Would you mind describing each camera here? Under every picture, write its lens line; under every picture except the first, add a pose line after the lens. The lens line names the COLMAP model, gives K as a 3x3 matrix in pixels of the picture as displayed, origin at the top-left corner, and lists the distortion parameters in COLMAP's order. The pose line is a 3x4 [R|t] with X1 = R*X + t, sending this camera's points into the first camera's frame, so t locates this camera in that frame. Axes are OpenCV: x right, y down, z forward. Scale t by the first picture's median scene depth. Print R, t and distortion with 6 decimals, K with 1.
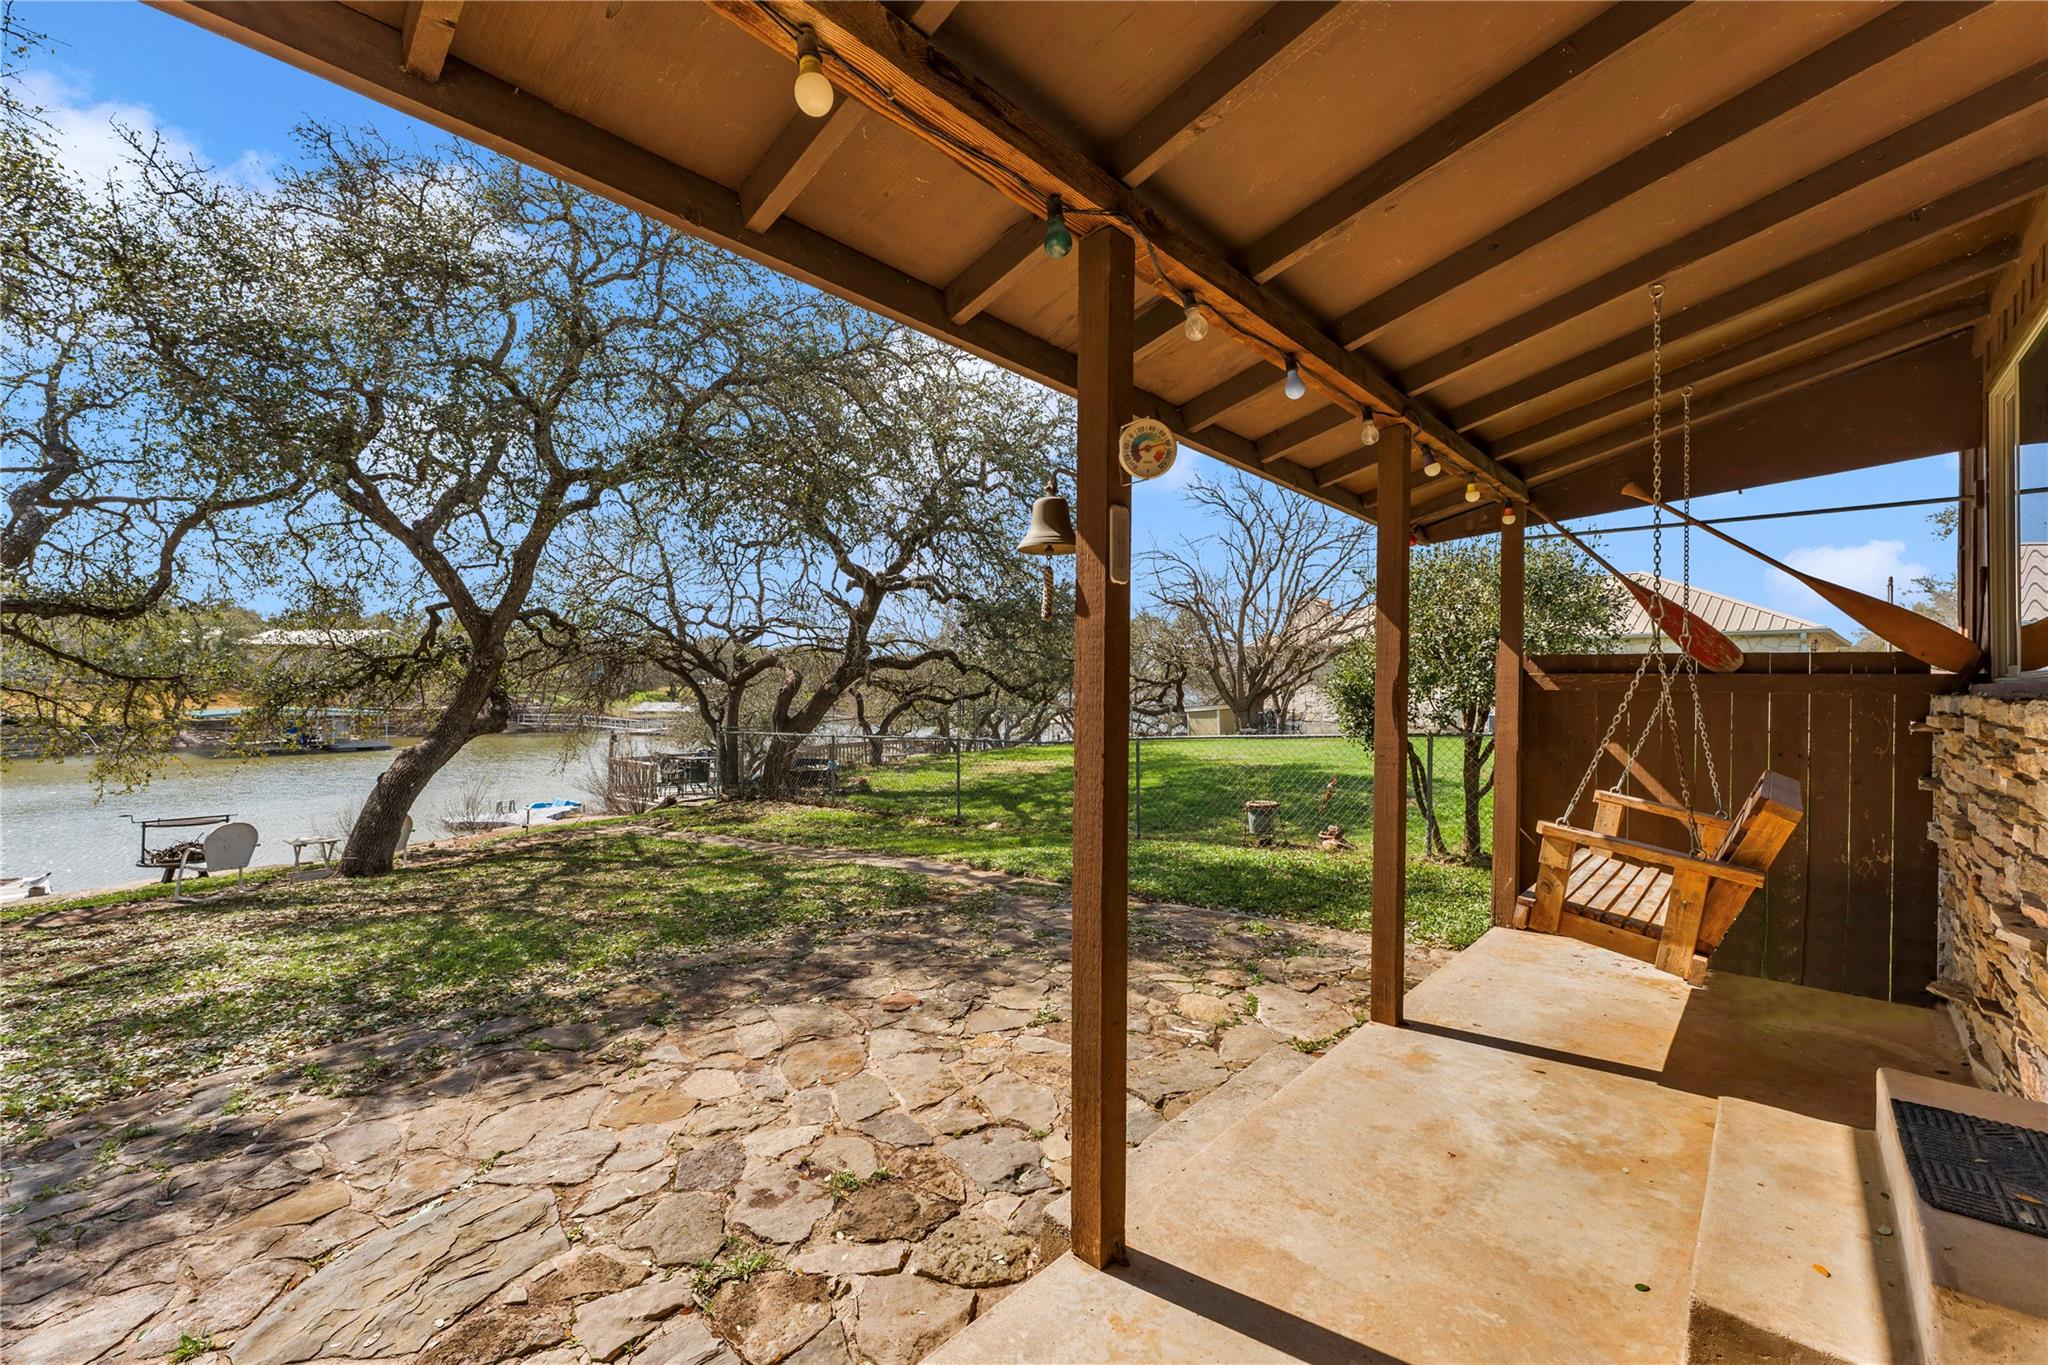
lens RADIAL K [[829.1, 0, 1024.9], [0, 829.1, 686.4], [0, 0, 1]] dist [0.000982, -0.000035]
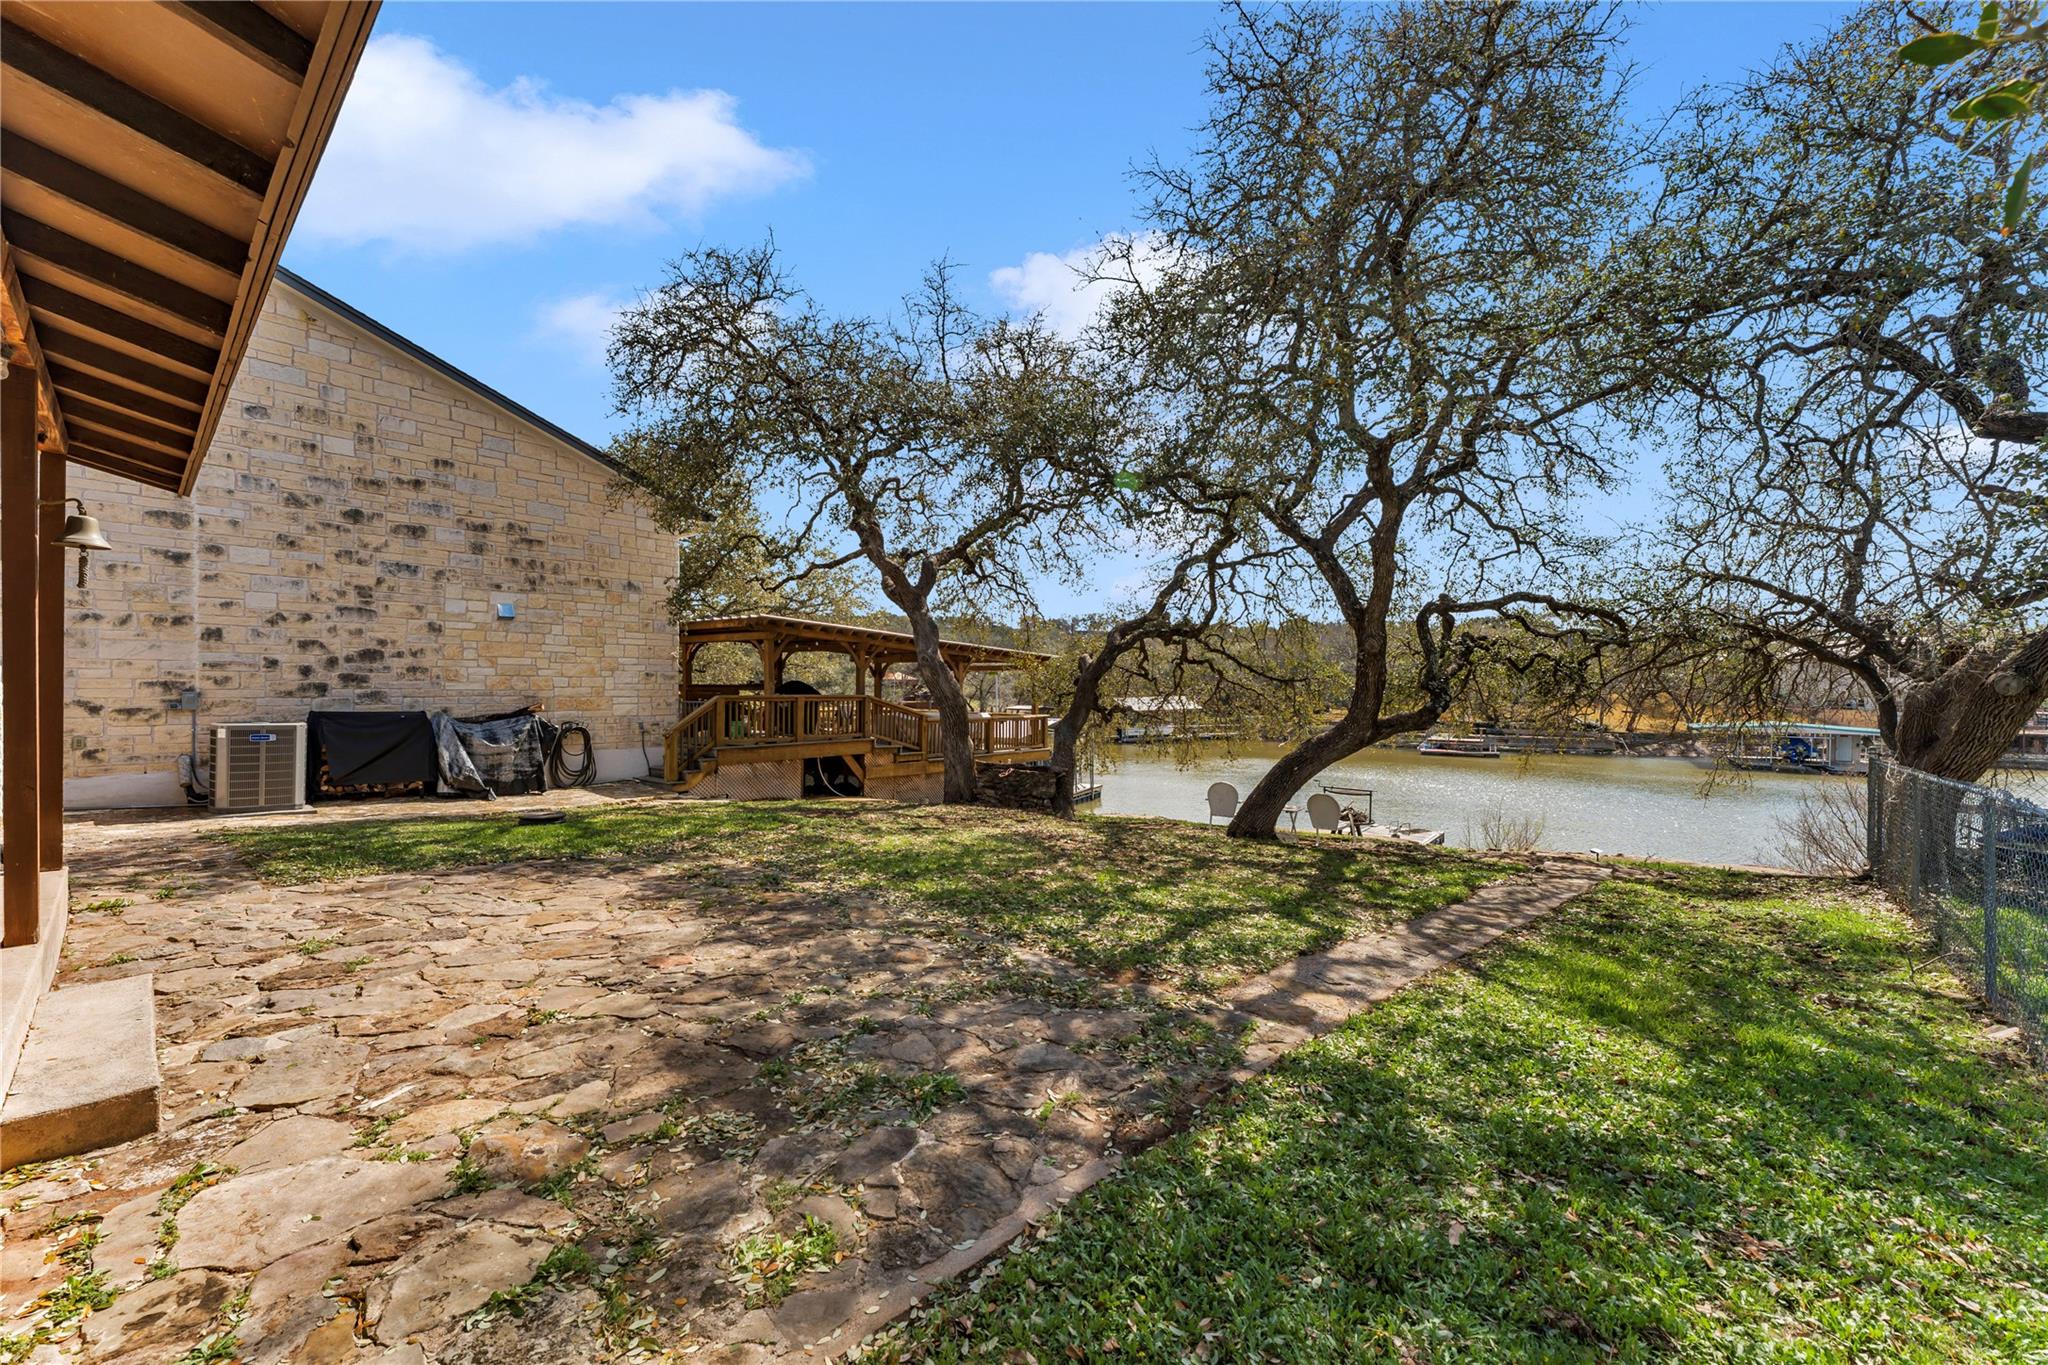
lens RADIAL K [[829.1, 0, 1024.9], [0, 829.1, 686.4], [0, 0, 1]] dist [0.000982, -0.000035]
pose [[-0.010244, -0.017622, -0.999792, 0.775648], [-0.006477, 0.999825, -0.017557, 0.060717], [0.999927, 0.006296, -0.010357, 1.318690]]
